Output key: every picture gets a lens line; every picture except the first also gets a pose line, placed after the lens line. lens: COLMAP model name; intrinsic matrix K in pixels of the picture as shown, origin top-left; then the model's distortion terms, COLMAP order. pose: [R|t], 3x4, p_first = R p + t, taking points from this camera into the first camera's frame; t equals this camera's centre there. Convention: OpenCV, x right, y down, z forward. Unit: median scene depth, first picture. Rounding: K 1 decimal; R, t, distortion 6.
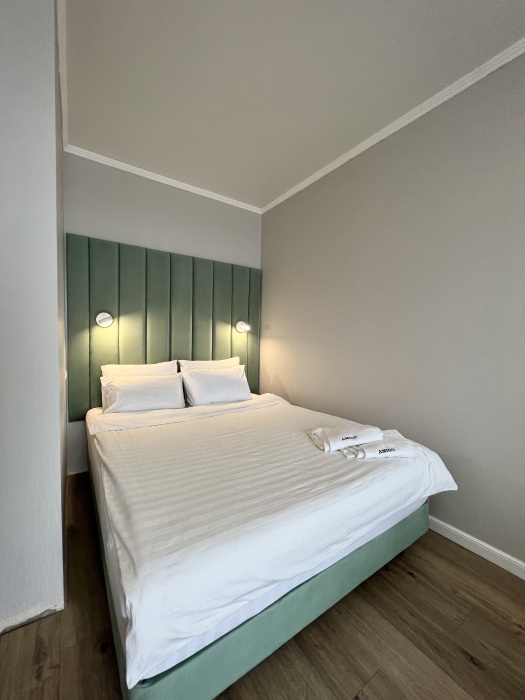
lens RADIAL K [[283.5, 0, 263.1], [0, 283.5, 350.5], [0, 0, 1]] dist [0.003203, -0.000519]
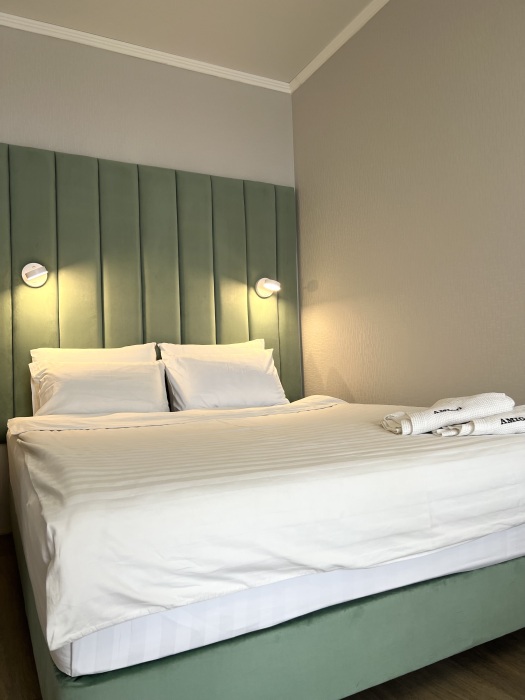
lens RADIAL K [[532.9, 0, 262.5], [0, 532.9, 353.4], [0, 0, 1]] dist [0.056955, -0.053474]
pose [[0.990100, -0.061072, -0.126382, 0.052113], [0.050333, 0.994981, -0.086484, 0.163860], [0.131029, 0.079267, 0.988204, -0.053446]]
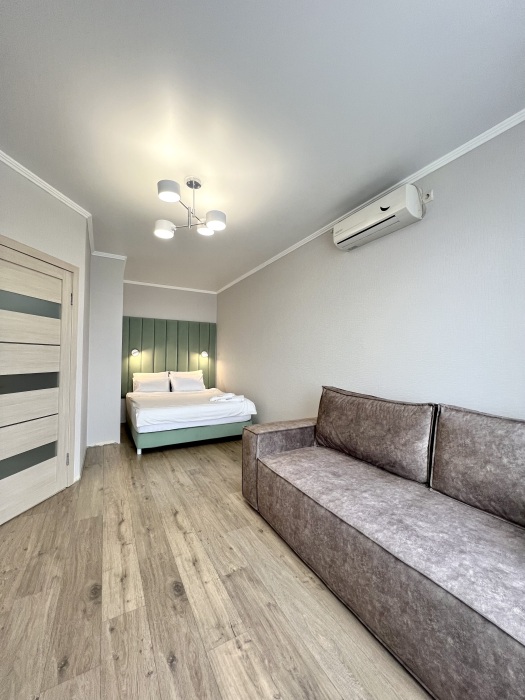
lens RADIAL K [[283.5, 0, 262.7], [0, 283.5, 351.0], [0, 0, 1]] dist [0.003203, -0.000519]
pose [[0.995527, -0.017279, -0.092888, 0.573282], [0.009846, 0.996755, -0.079891, 0.059541], [0.093968, 0.078619, 0.992466, -0.992441]]
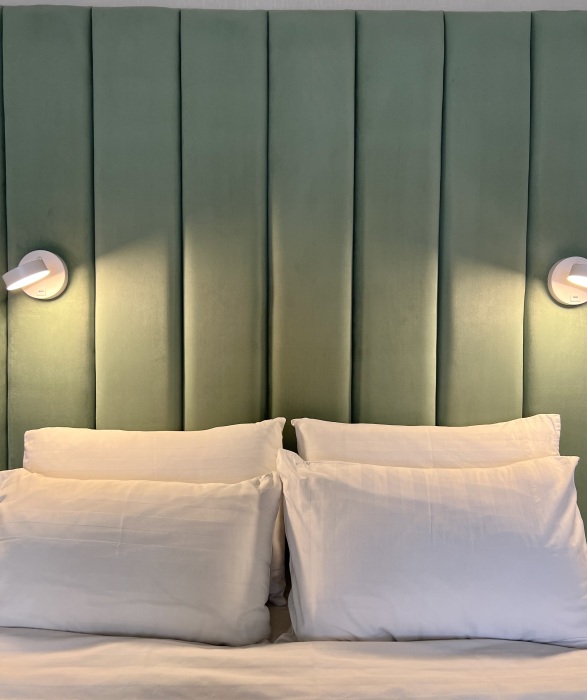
lens RADIAL K [[642.9, 0, 295.1], [0, 642.9, 353.3], [0, 0, 1]] dist [0.039026, 0.000000]
pose [[0.828824, 0.000091, -0.559509, 0.032614], [-0.014944, 0.999647, -0.021974, -0.013655], [0.559309, 0.026574, 0.828533, 0.527139]]
